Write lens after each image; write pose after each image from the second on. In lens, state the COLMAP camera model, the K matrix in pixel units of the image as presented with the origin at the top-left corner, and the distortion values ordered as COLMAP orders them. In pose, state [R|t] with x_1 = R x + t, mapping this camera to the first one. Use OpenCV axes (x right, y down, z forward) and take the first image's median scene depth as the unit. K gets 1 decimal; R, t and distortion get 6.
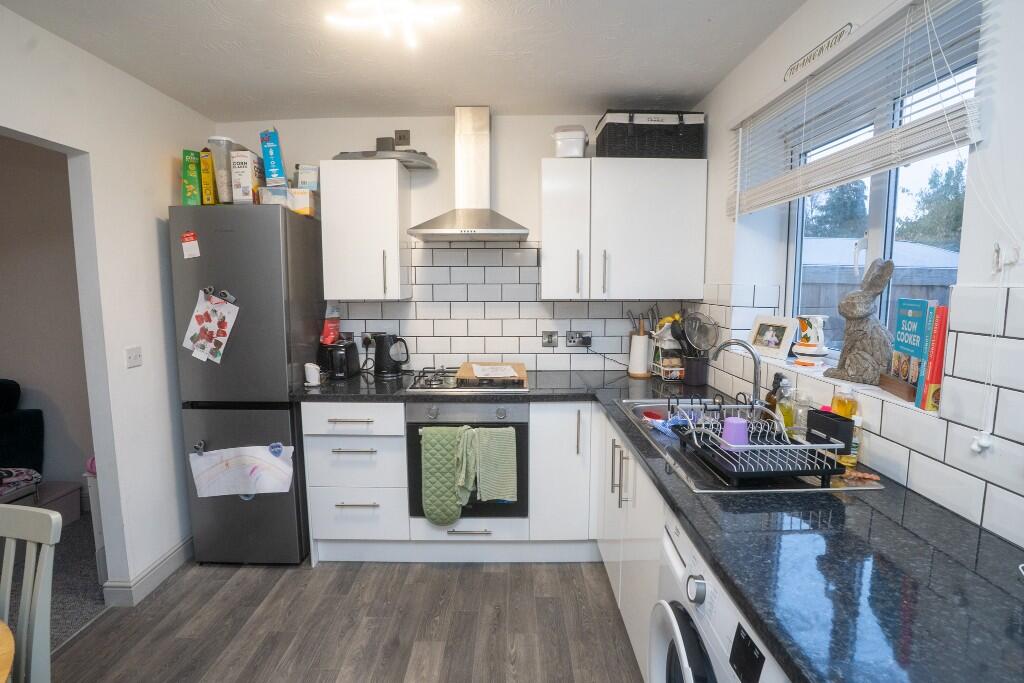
lens RADIAL K [[487.9, 0, 512.0], [0, 487.9, 341.5], [0, 0, 1]] dist [-0.012779, 0.000062]
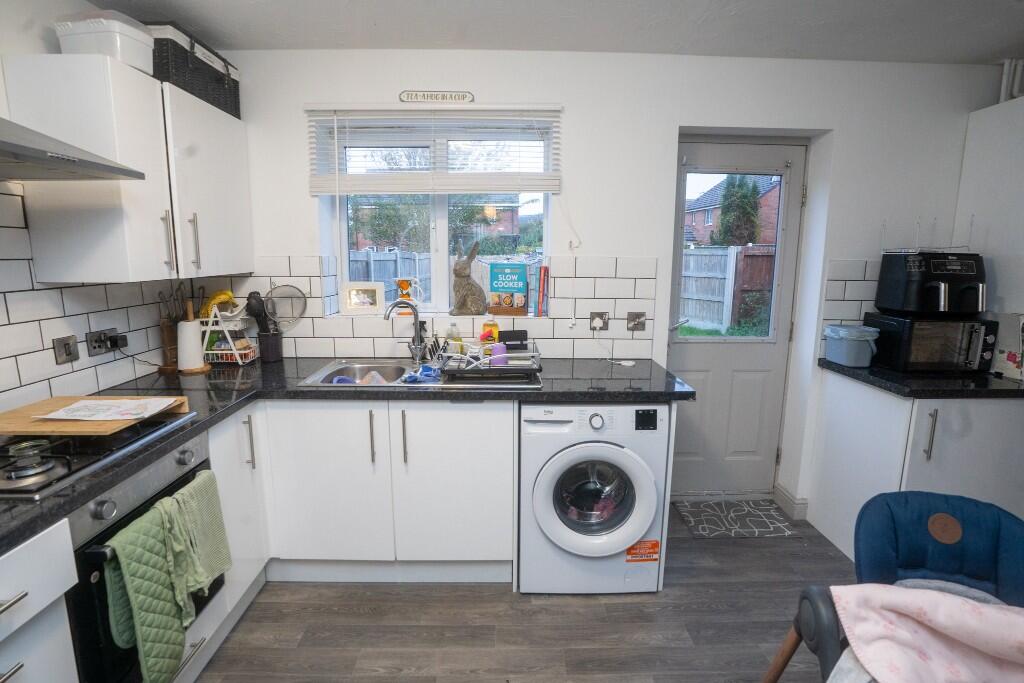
lens RADIAL K [[515.3, 0, 522.1], [0, 515.3, 330.6], [0, 0, 1]] dist [-0.014258, 0.000313]
pose [[0.001161, -0.158992, 0.987279, -0.627495], [0.113407, 0.980931, 0.157836, -0.074479], [-0.993548, 0.111781, 0.019170, 0.491854]]
